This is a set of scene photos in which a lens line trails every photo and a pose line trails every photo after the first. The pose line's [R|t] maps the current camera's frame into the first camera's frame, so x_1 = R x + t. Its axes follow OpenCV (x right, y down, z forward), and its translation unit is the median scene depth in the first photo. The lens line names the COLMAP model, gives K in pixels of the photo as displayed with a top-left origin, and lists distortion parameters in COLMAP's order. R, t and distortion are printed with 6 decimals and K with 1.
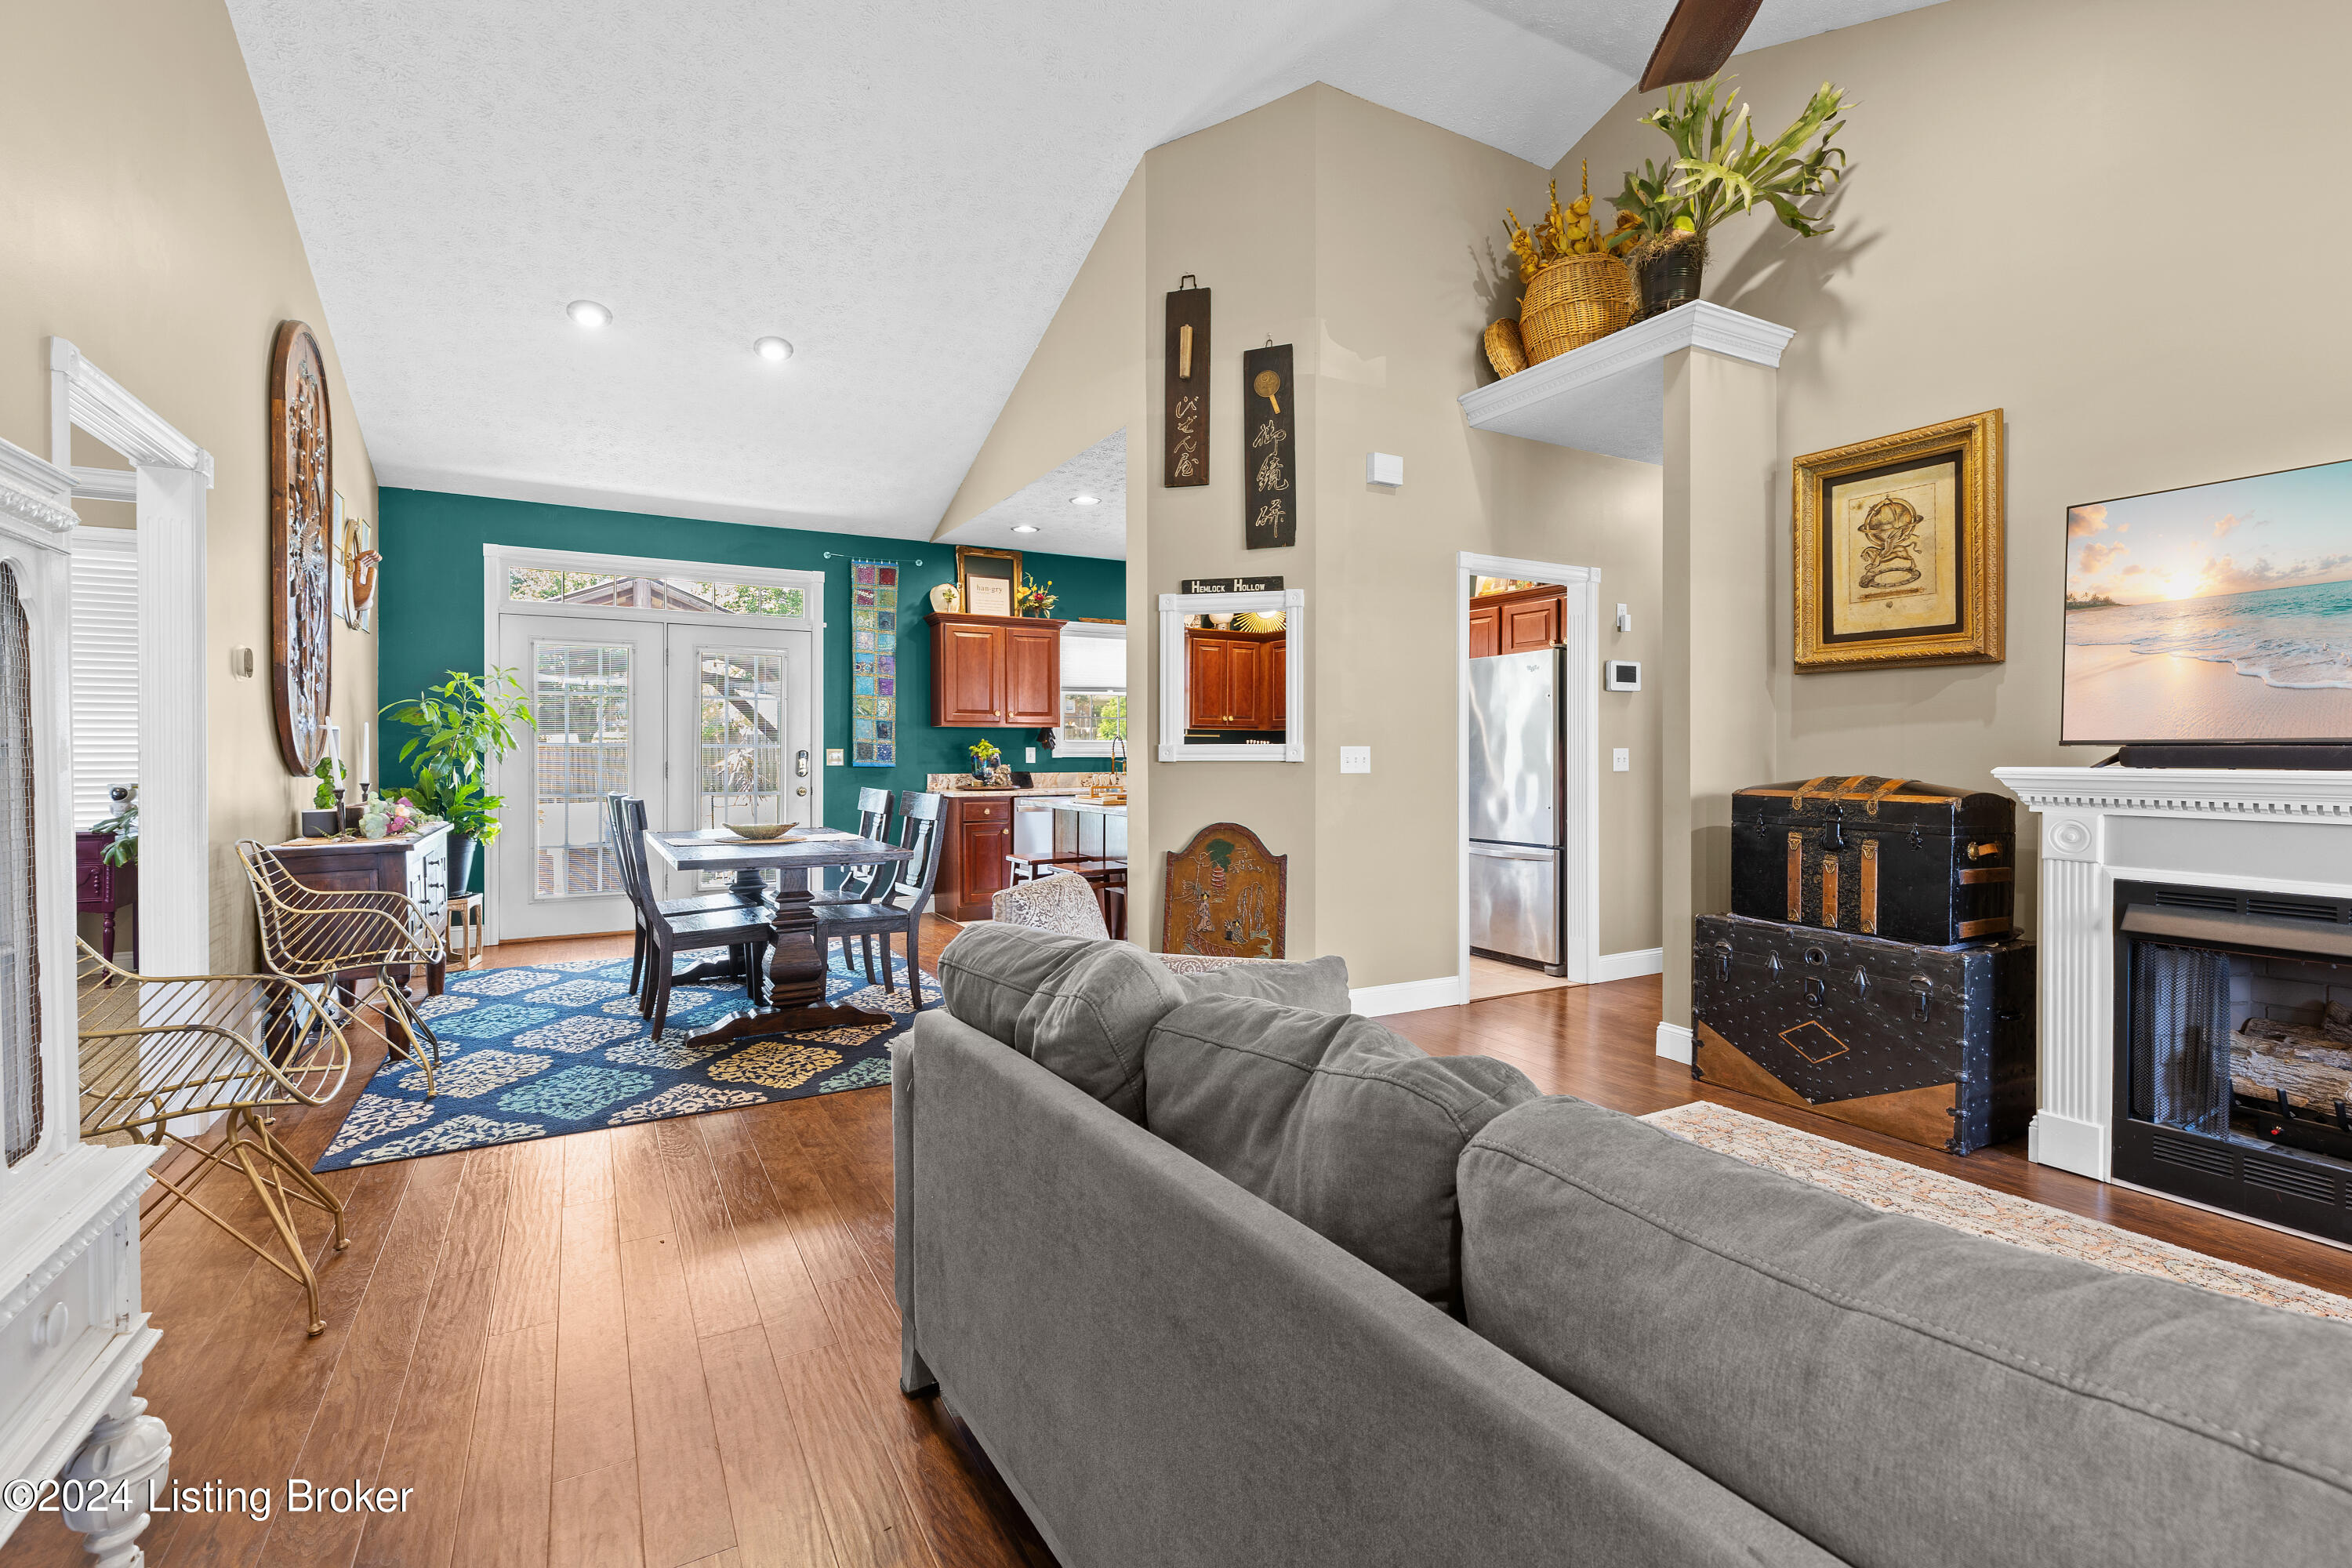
lens RADIAL K [[1073.5, 0, 1217.2], [0, 1073.5, 758.5], [0, 0, 1]] dist [0.001797, 0.000108]
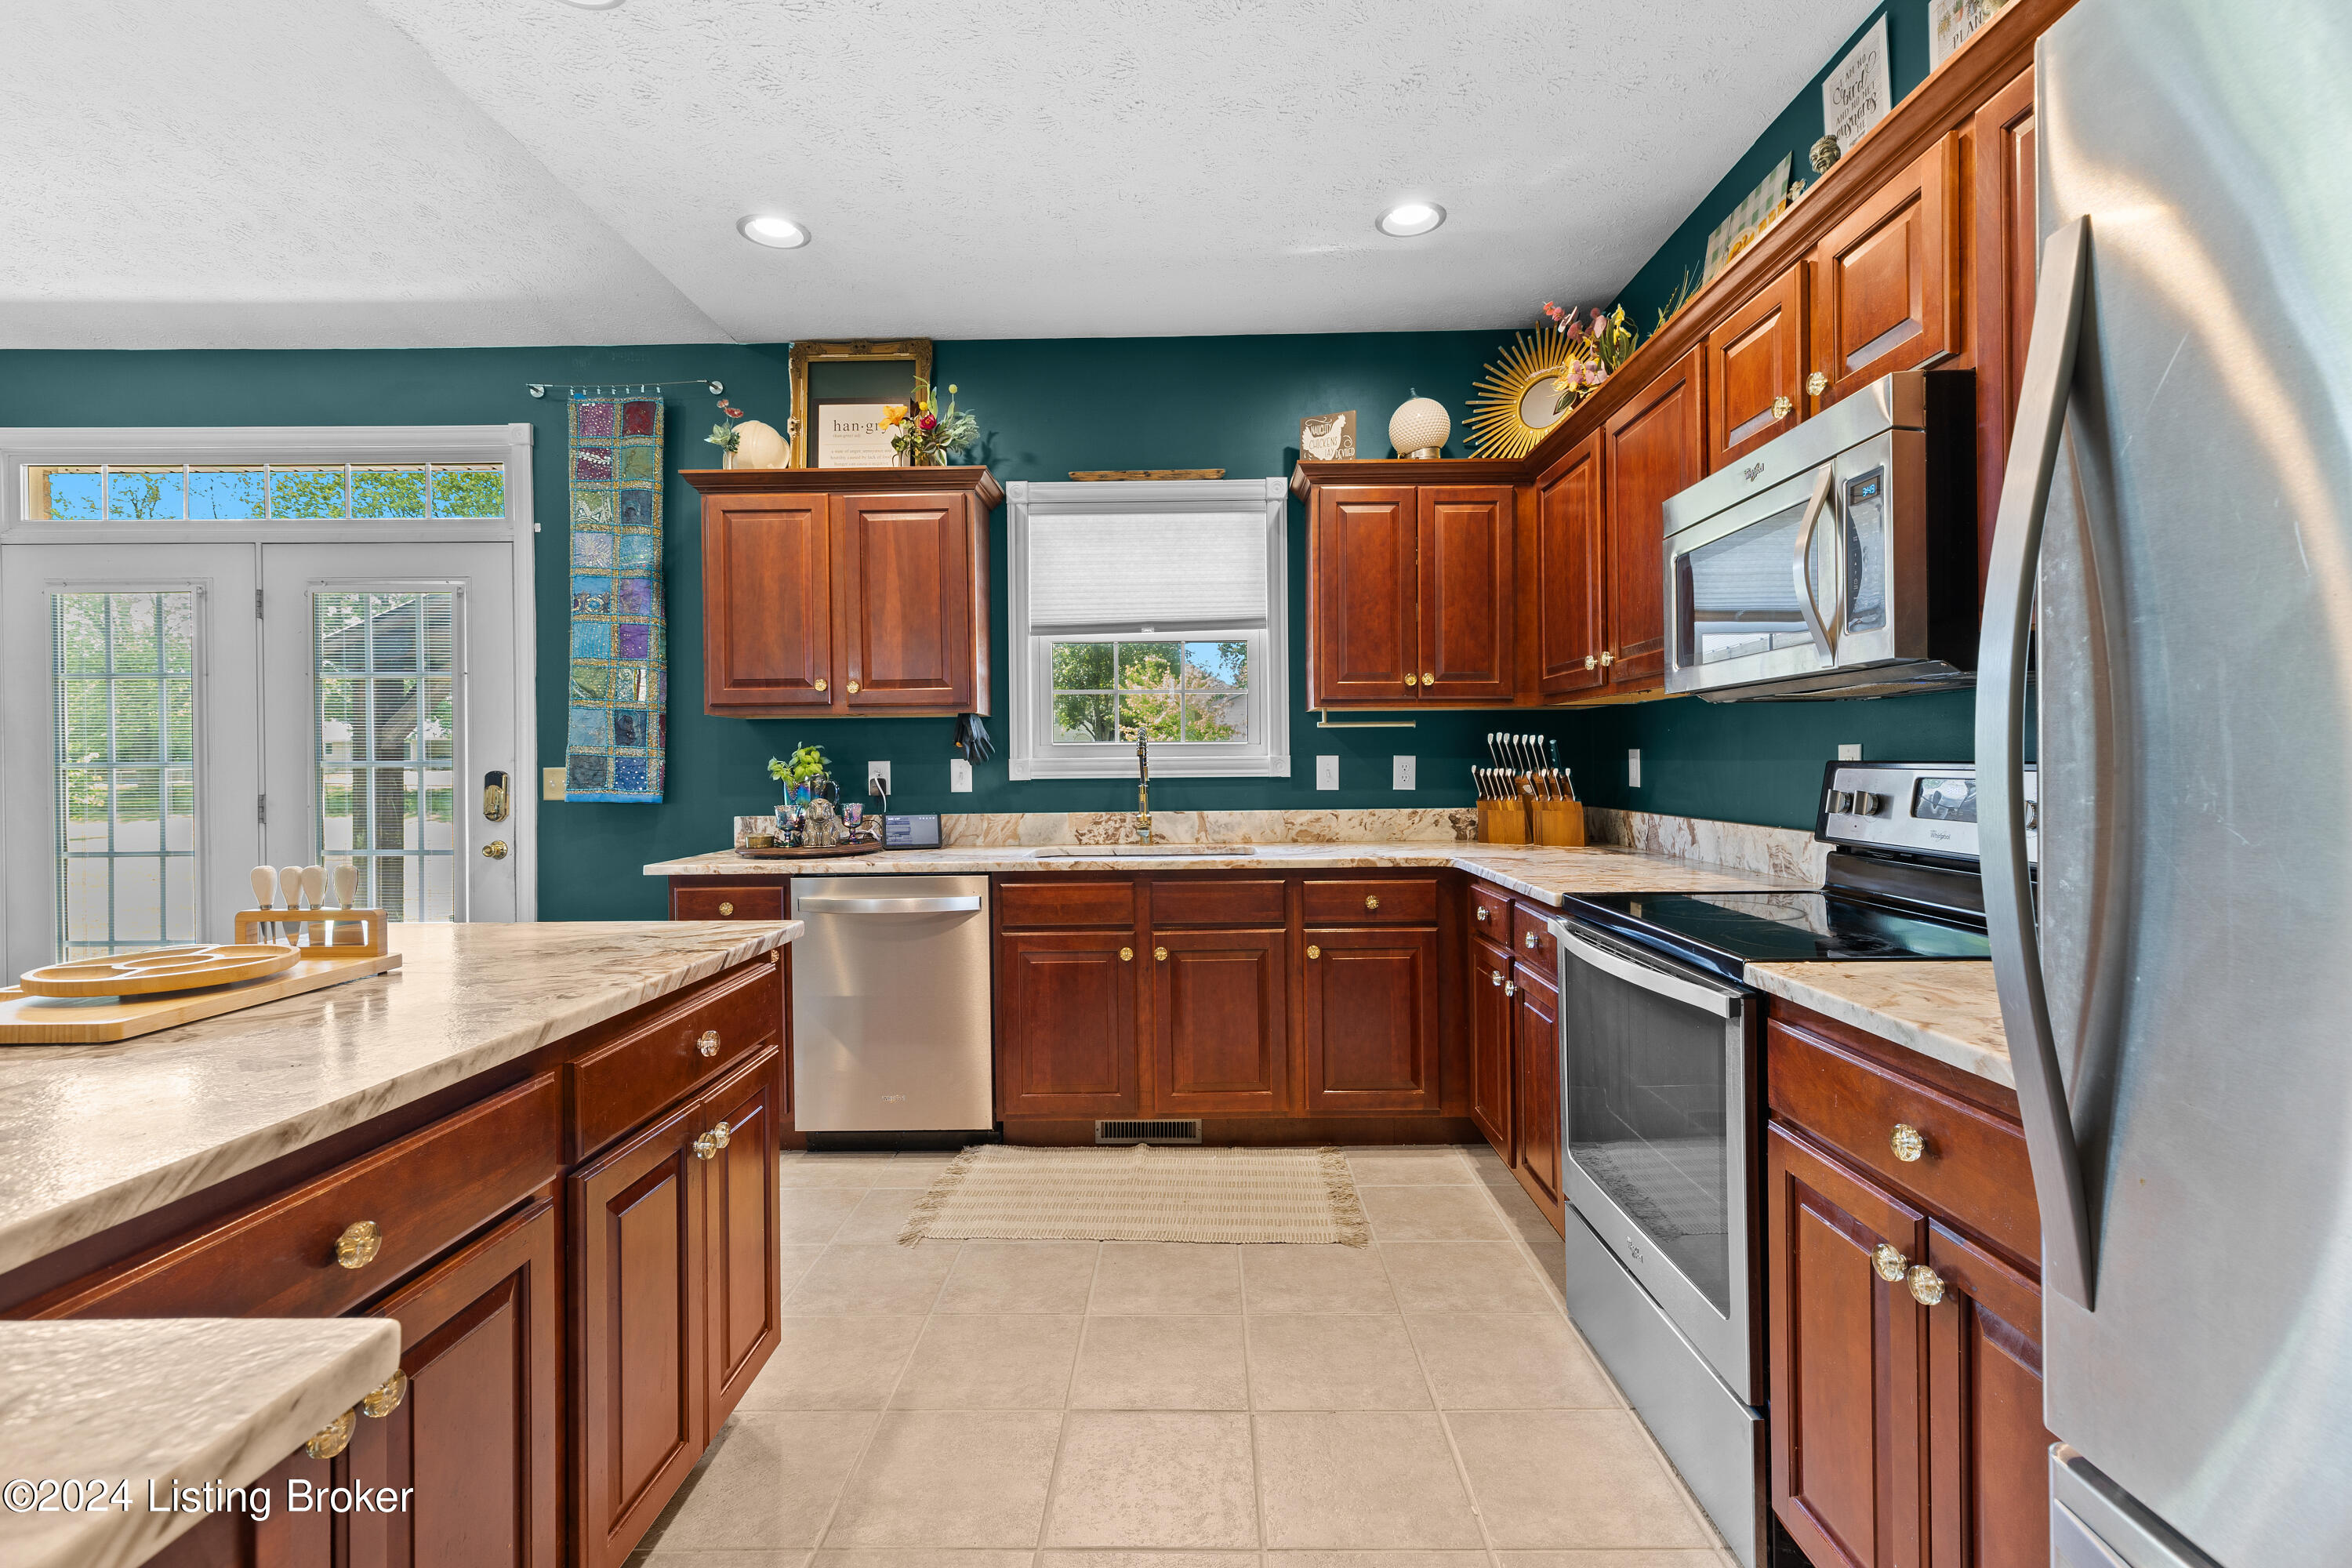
lens RADIAL K [[1053.7, 0, 1203.8], [0, 1053.7, 768.2], [0, 0, 1]] dist [0.002253, 0.000220]
pose [[0.855693, -0.007963, -0.517423, 0.219394], [0.008258, 0.999964, -0.001732, -0.006471], [0.517418, -0.002791, 0.855728, 0.943607]]
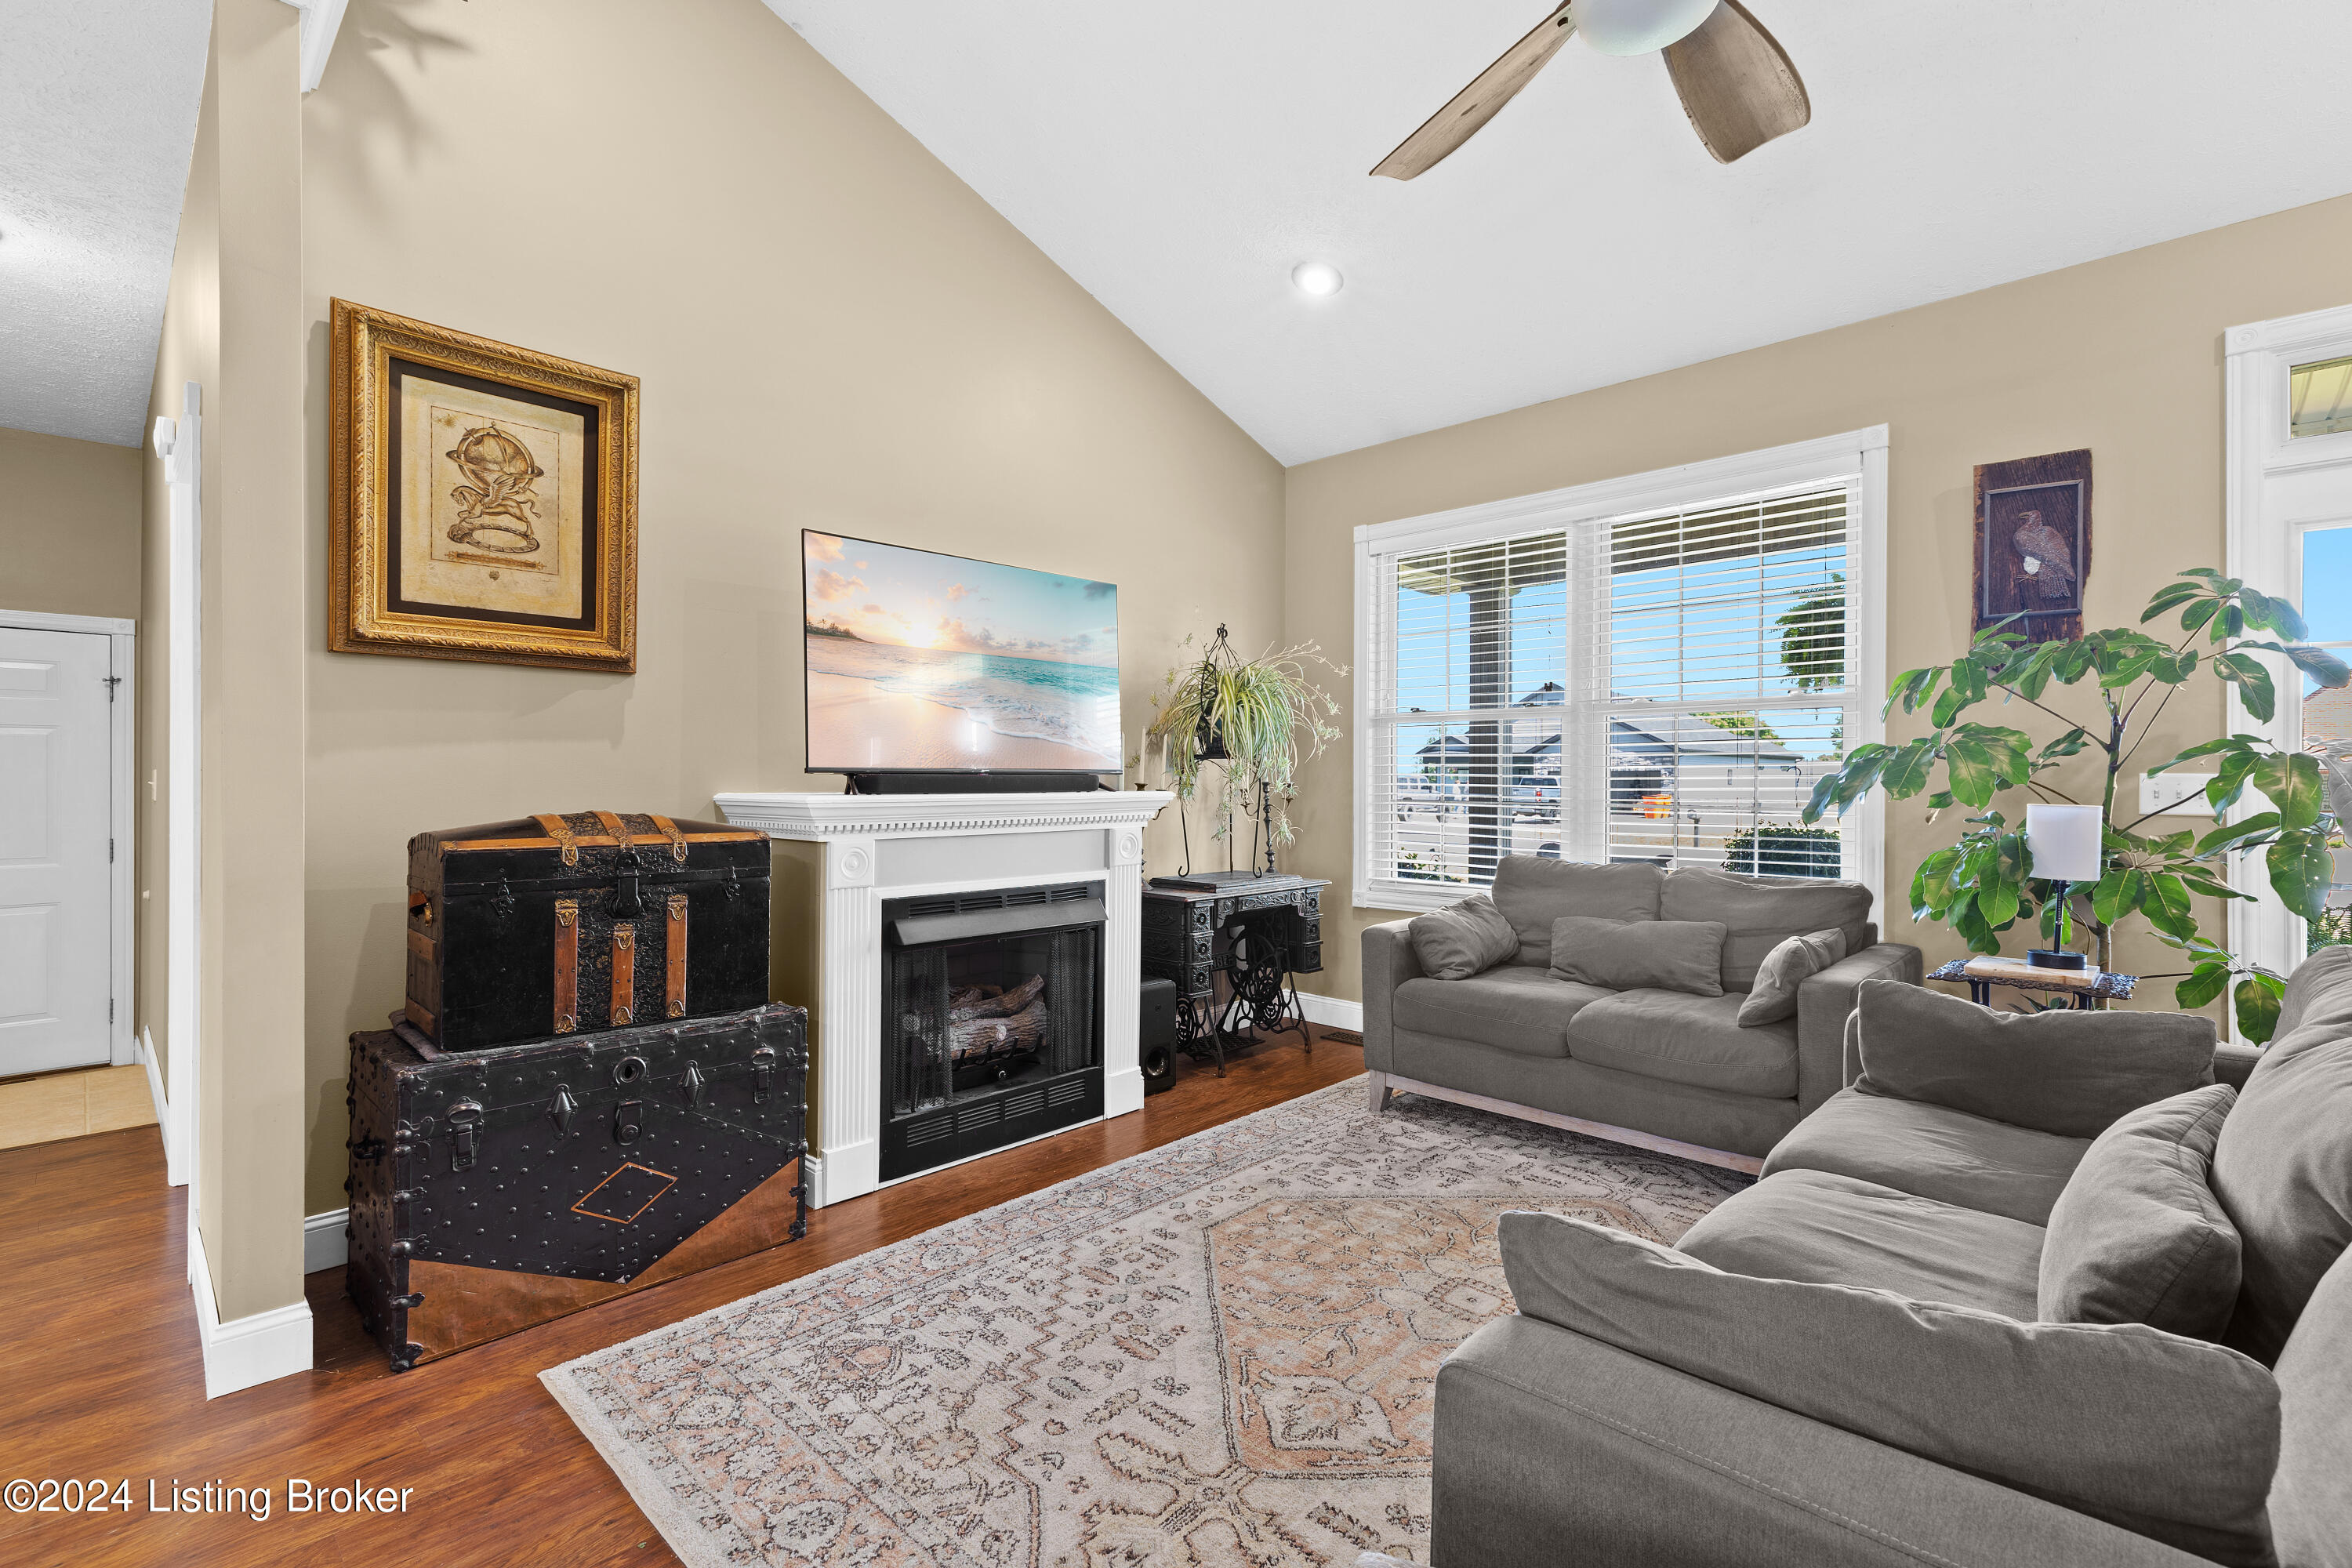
lens RADIAL K [[1052.4, 0, 1163.0], [0, 1052.4, 780.2], [0, 0, 1]] dist [0.001951, 0.000352]
pose [[-0.252895, -0.006022, 0.967475, -0.123232], [0.001812, 0.999976, 0.006698, -0.006177], [-0.967492, 0.003447, -0.252878, 0.519219]]
